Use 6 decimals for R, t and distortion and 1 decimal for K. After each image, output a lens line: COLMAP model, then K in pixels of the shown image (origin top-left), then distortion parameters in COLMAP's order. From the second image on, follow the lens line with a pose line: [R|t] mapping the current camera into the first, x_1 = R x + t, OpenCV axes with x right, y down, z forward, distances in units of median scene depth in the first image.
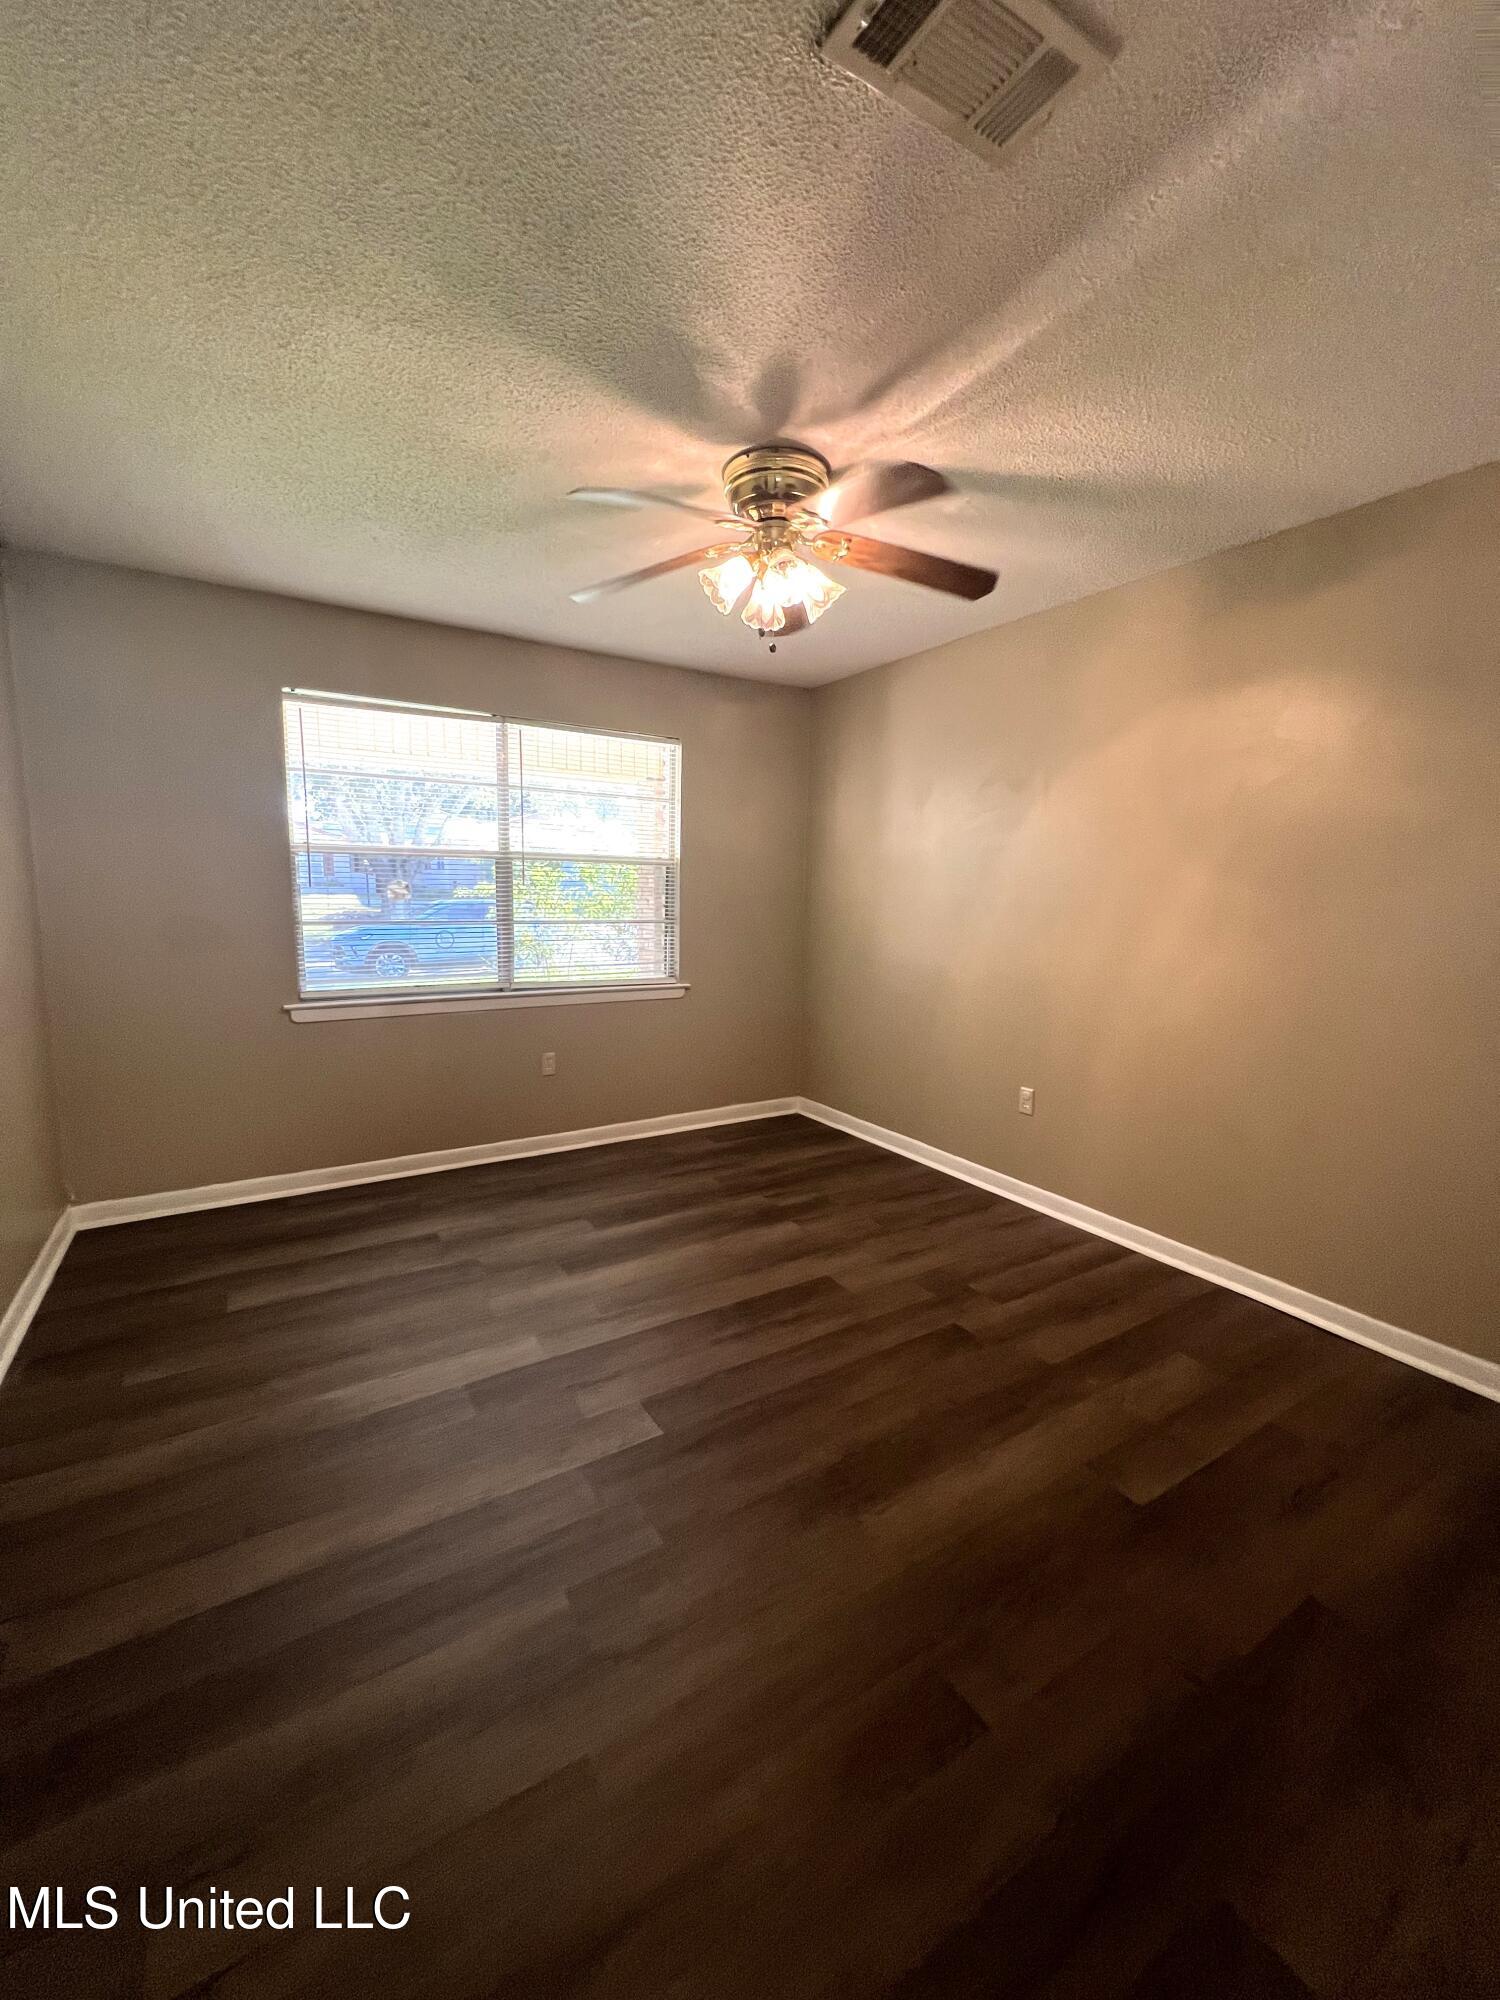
lens RADIAL K [[799.1, 0, 738.1], [0, 799.1, 988.6], [0, 0, 1]] dist [-0.001395, -0.000187]
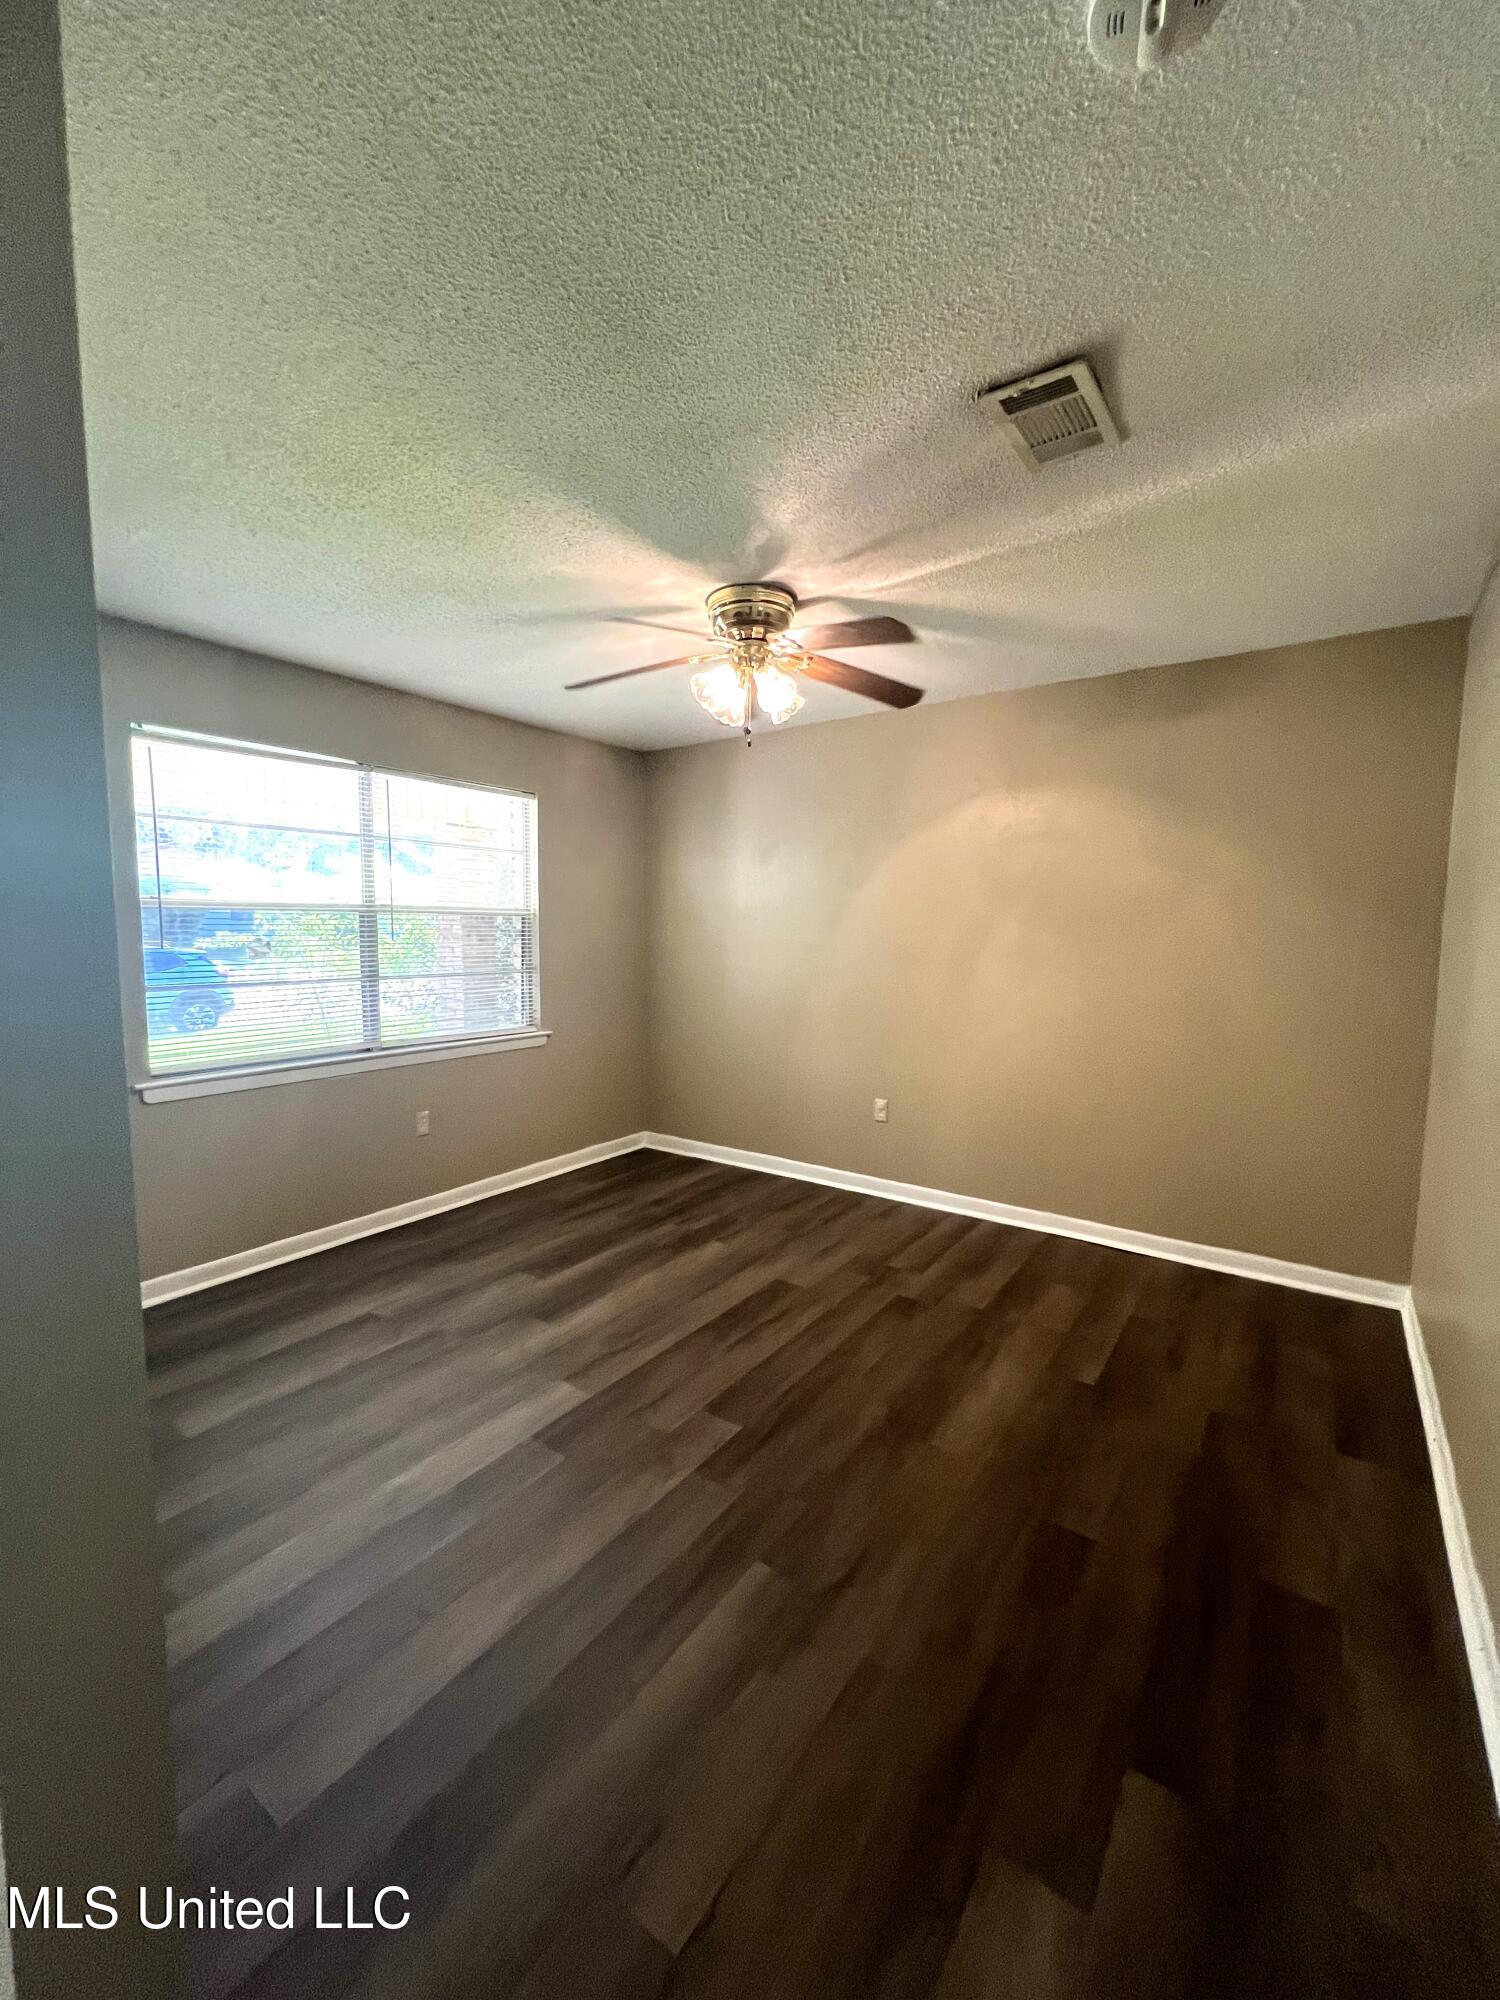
lens RADIAL K [[799.1, 0, 738.5], [0, 799.1, 989.1], [0, 0, 1]] dist [-0.001395, -0.000187]
pose [[0.925486, -0.042471, 0.376393, -0.310220], [0.058690, 0.997772, -0.031724, -0.018654], [-0.374207, 0.051450, 0.925917, -0.051597]]
